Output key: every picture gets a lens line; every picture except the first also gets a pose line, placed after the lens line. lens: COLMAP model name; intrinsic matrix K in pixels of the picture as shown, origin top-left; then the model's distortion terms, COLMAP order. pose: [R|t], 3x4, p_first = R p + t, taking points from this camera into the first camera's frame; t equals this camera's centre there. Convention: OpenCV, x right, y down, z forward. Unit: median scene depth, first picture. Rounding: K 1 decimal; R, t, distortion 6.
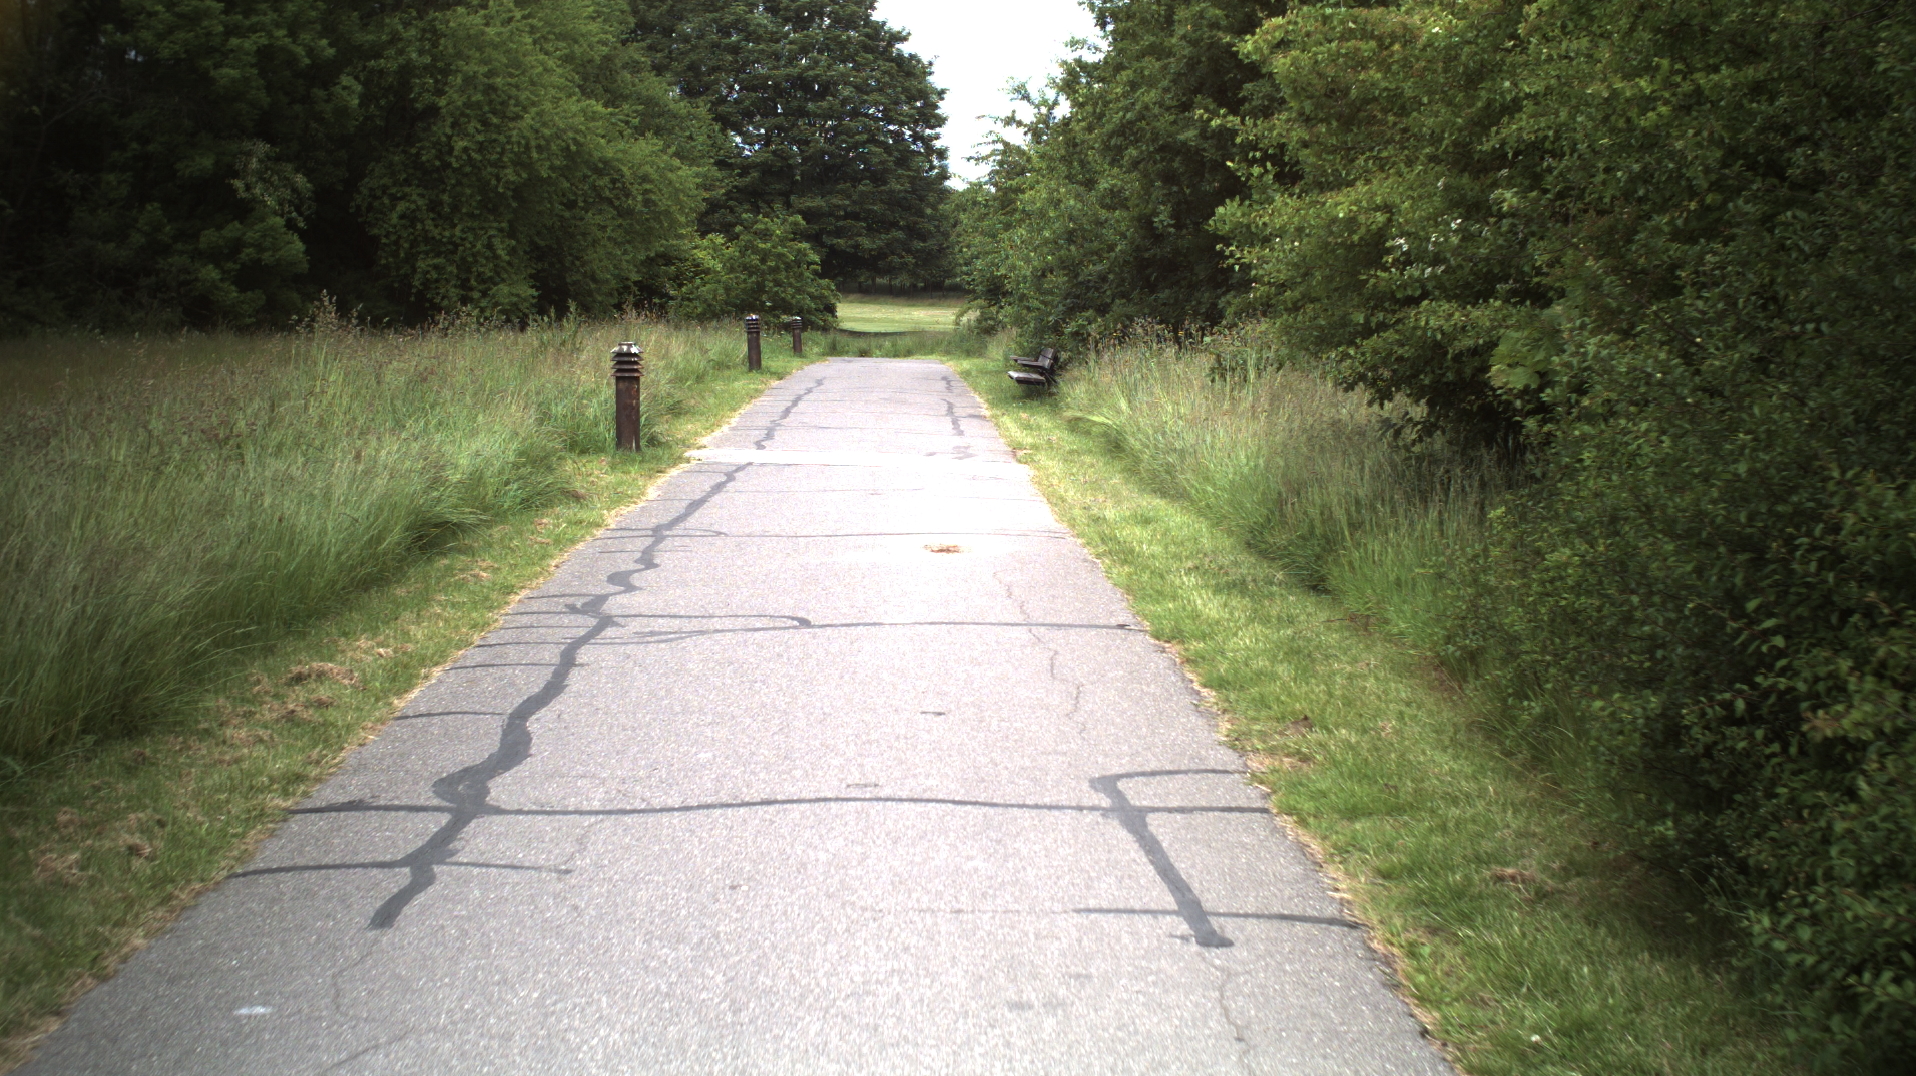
lens RADIAL K [[3570.1, 0, 943.0], [0, 3570.1, 546.8], [0, 0, 1]] dist [-0.262889, 0.000000]
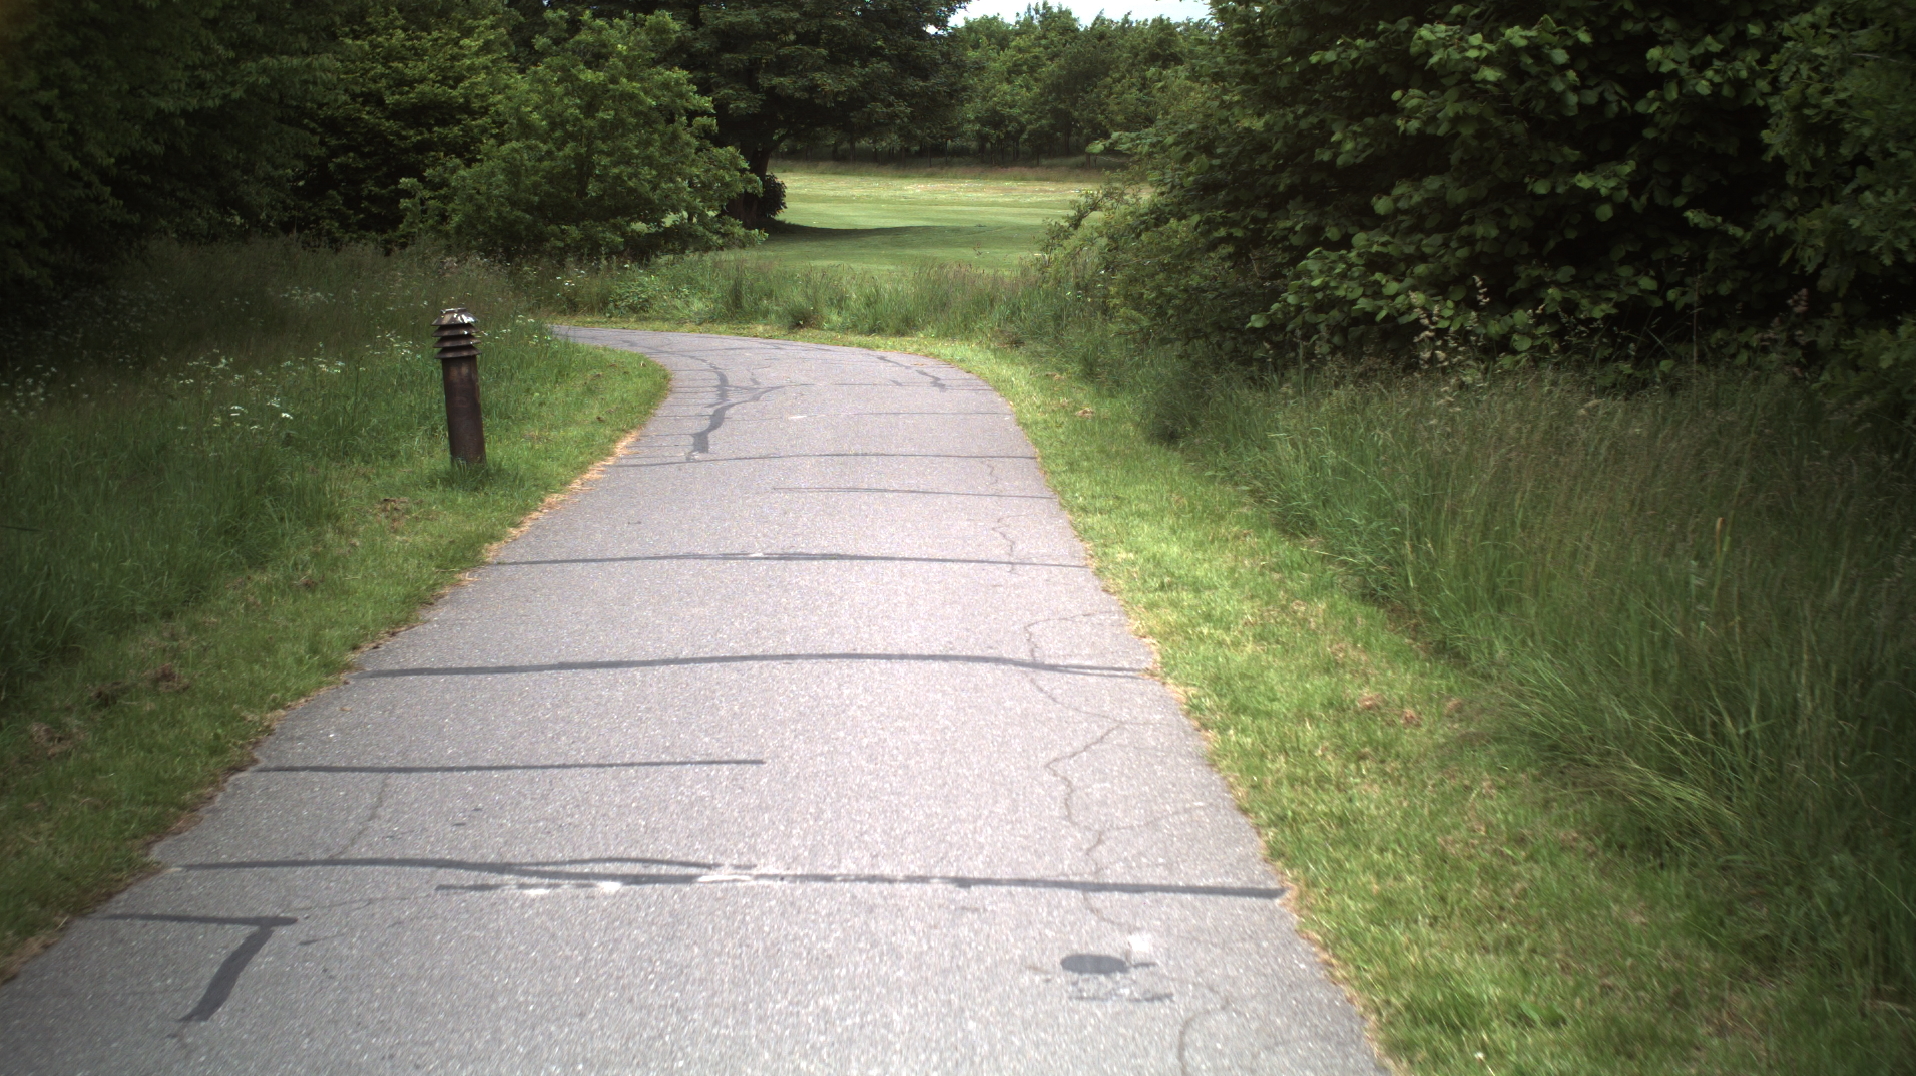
lens RADIAL K [[3571.3, 0, 953.3], [0, 3571.3, 532.8], [0, 0, 1]] dist [-0.262078, 0.000000]
pose [[0.999860, -0.016167, 0.004286, -0.007770], [0.016005, 0.999243, 0.035457, -0.054164], [-0.004856, -0.035383, 0.999362, 0.712125]]
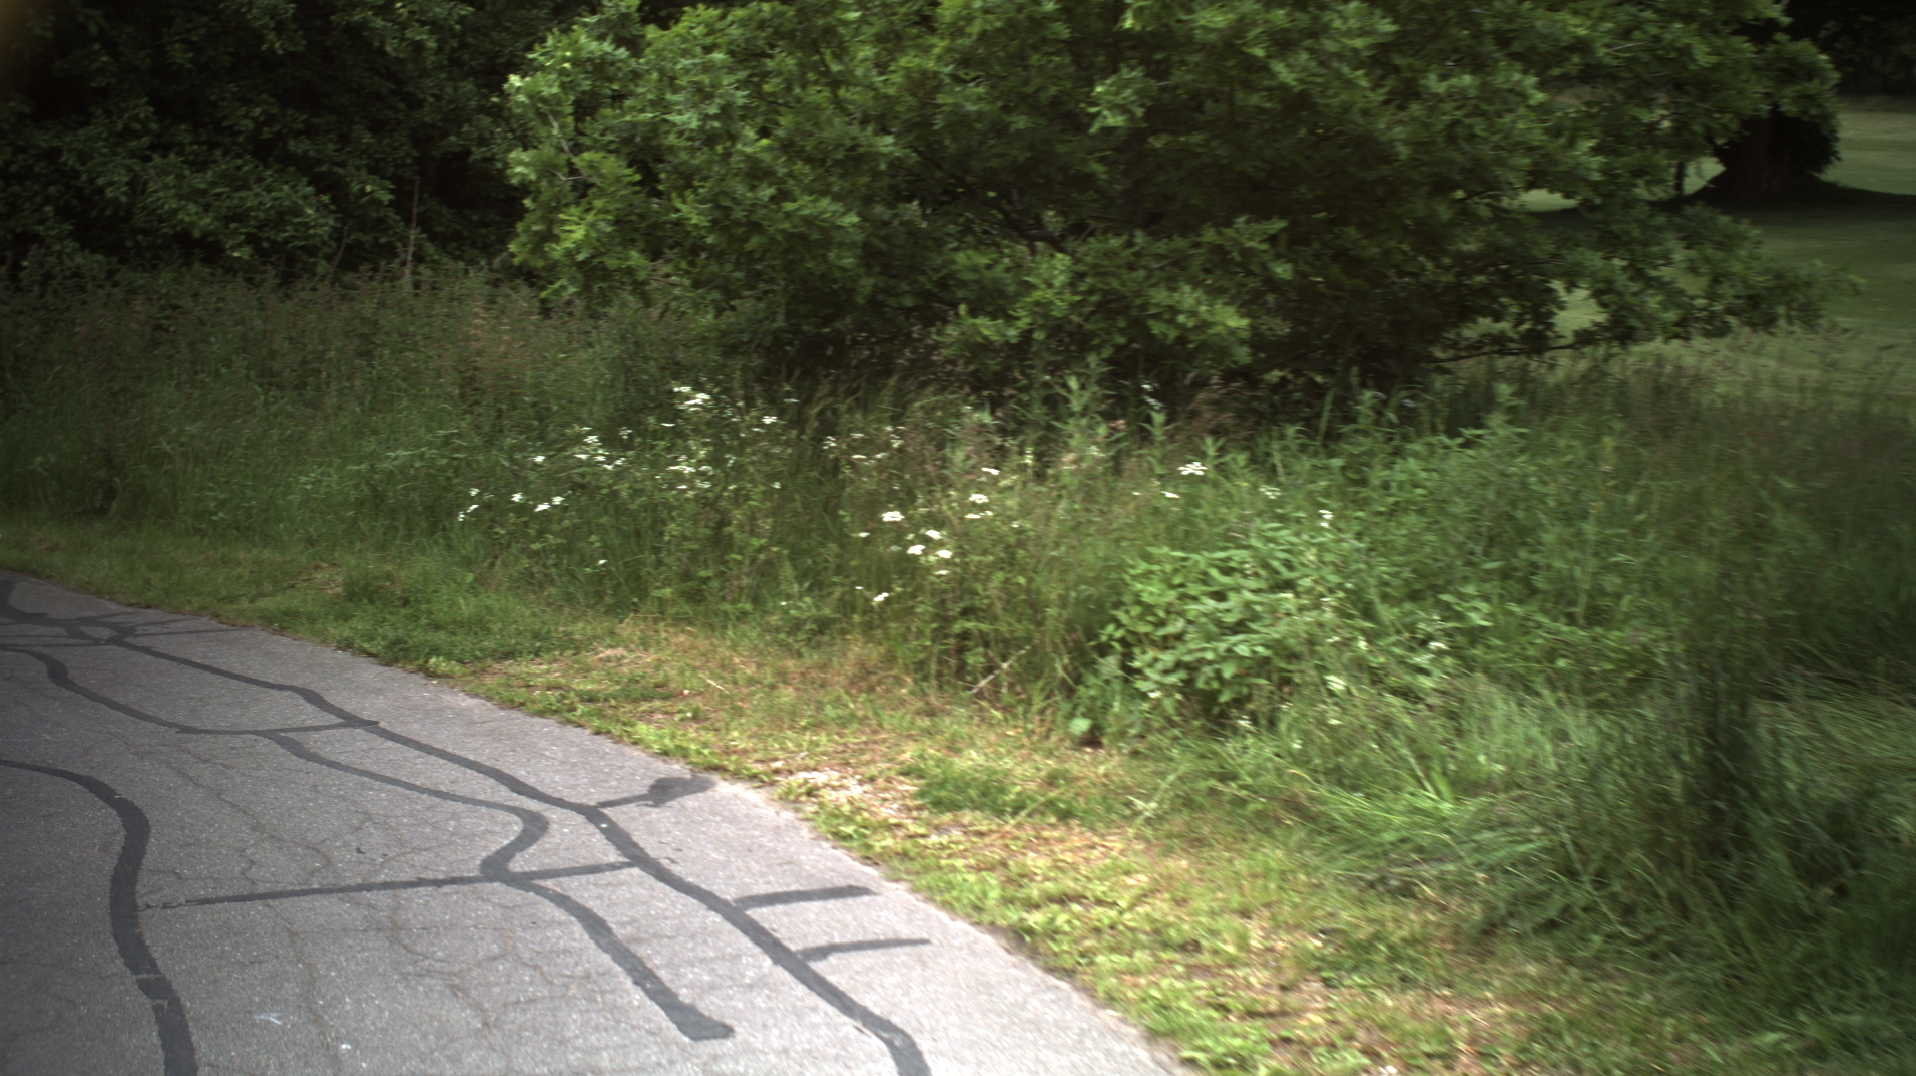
lens RADIAL K [[3571.3, 0, 950.3], [0, 3571.3, 535.3], [0, 0, 1]] dist [-0.262078, 0.000000]
pose [[0.960488, -0.001753, -0.278317, -0.032982], [0.015294, 0.998802, 0.046489, -0.081941], [0.277902, -0.048909, 0.959363, 1.187023]]
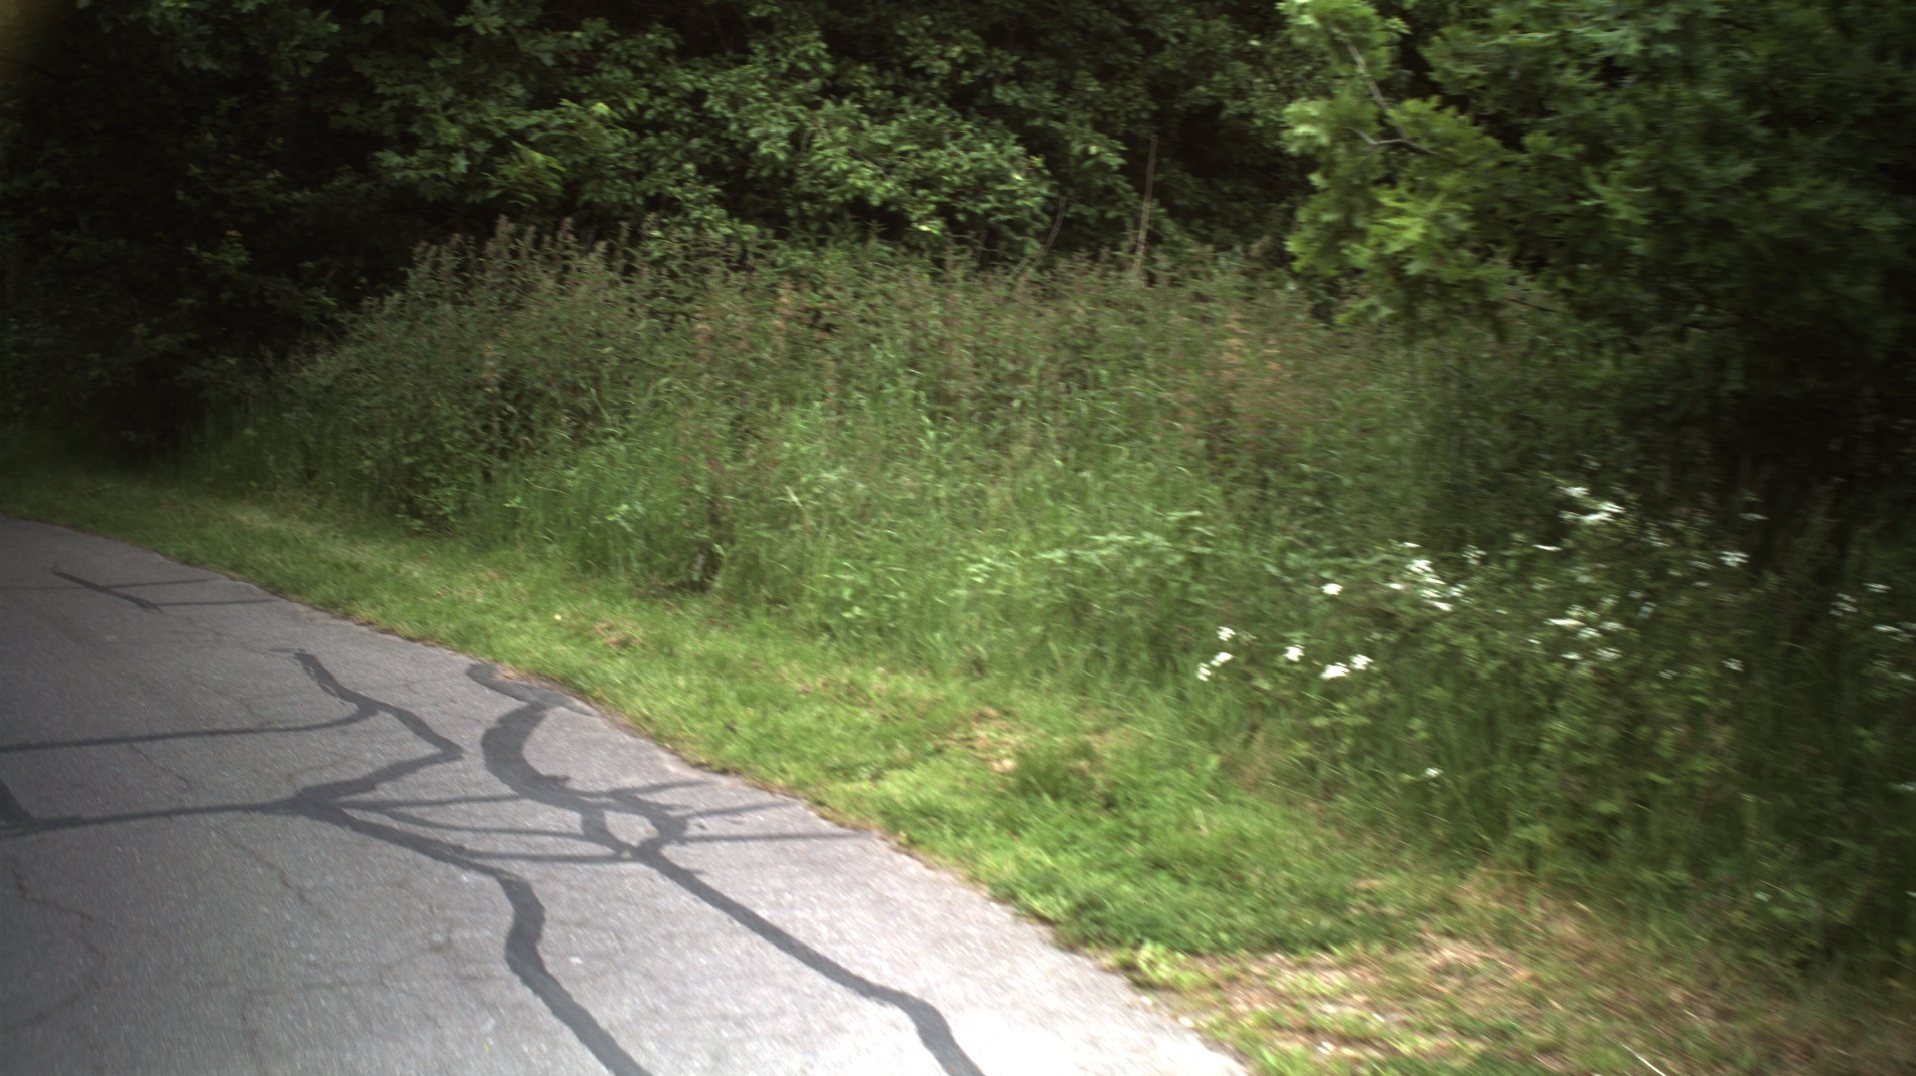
lens RADIAL K [[3571.3, 0, 951.3], [0, 3571.3, 534.8], [0, 0, 1]] dist [-0.262078, 0.000000]
pose [[0.883194, 0.032007, -0.467914, -0.058058], [-0.007302, 0.998486, 0.054516, -0.085066], [0.468950, -0.044732, 0.882091, 1.242720]]
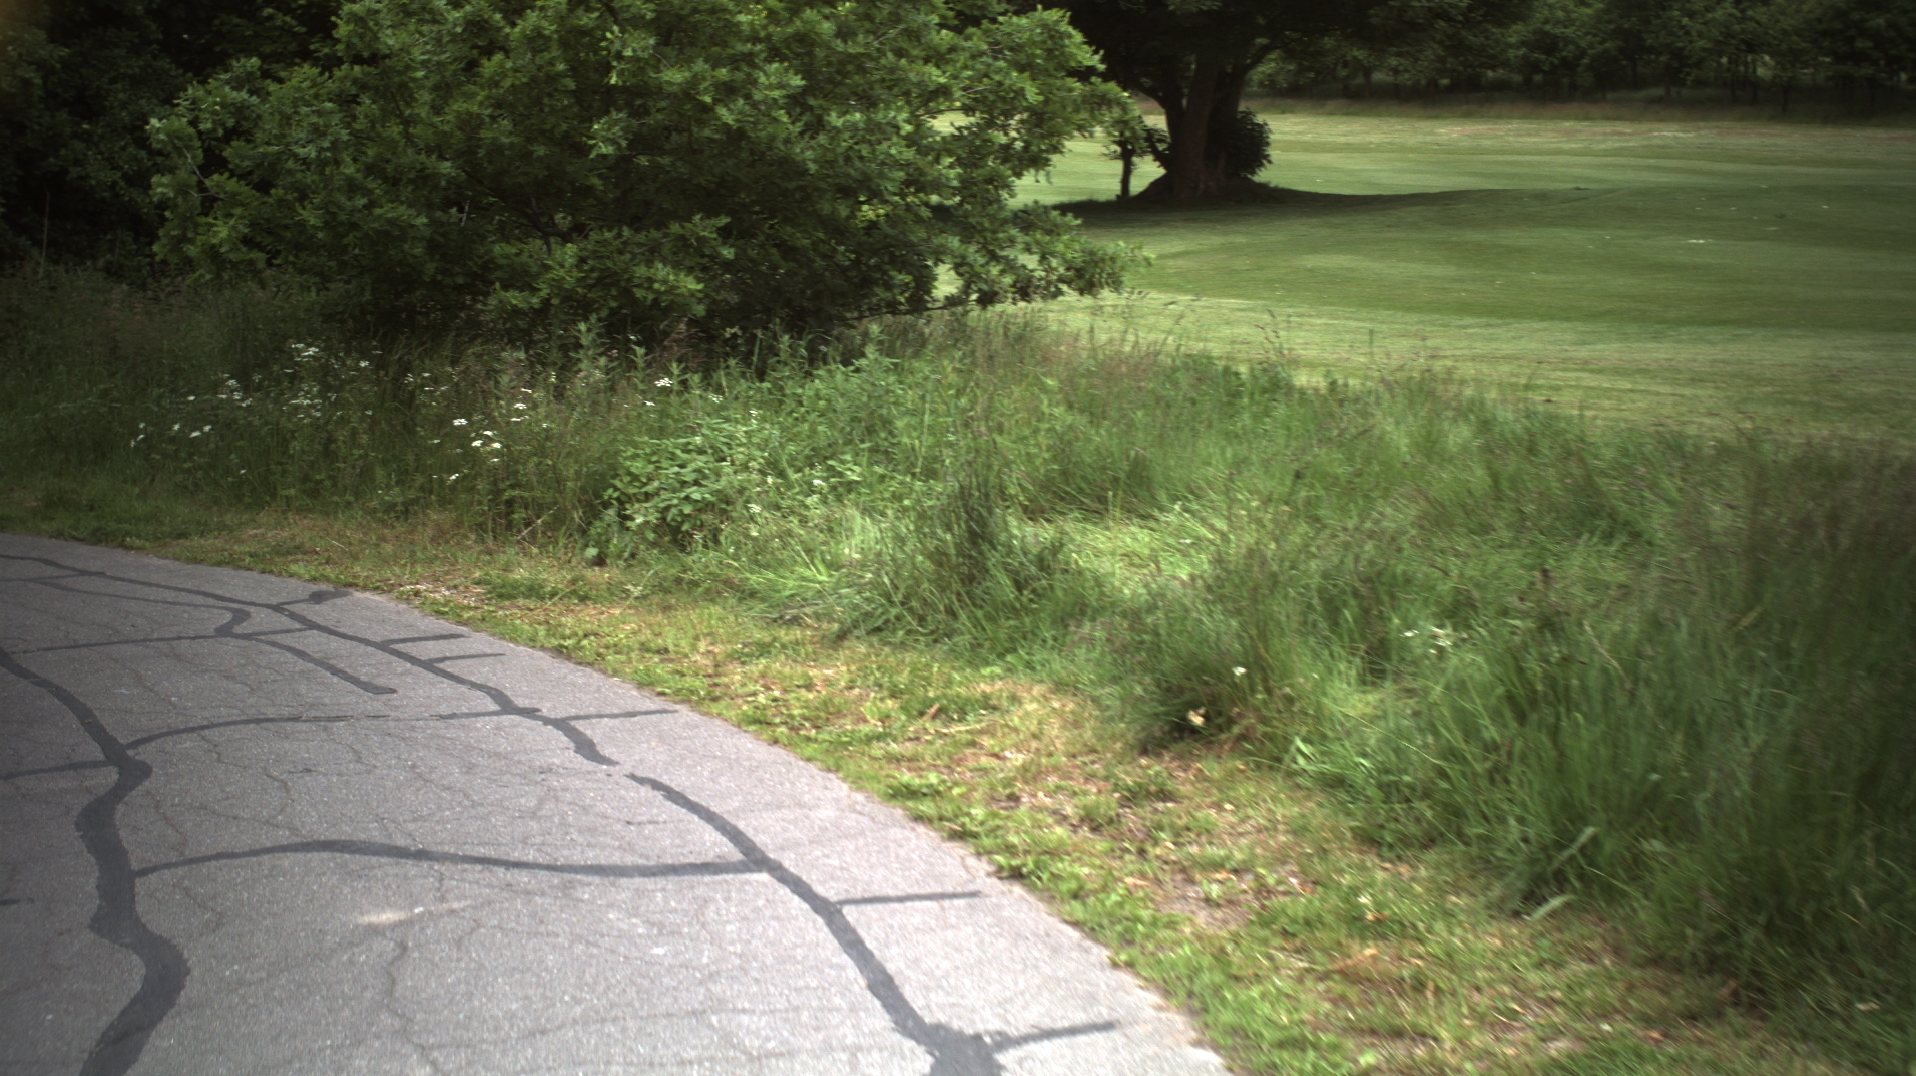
lens RADIAL K [[3571.3, 0, 965.3], [0, 3571.3, 543.0], [0, 0, 1]] dist [-0.262078, 0.000000]
pose [[0.990481, -0.019613, -0.136242, -0.019057], [0.026618, 0.998405, 0.049790, -0.078928], [0.135048, -0.052942, 0.989424, 1.128013]]
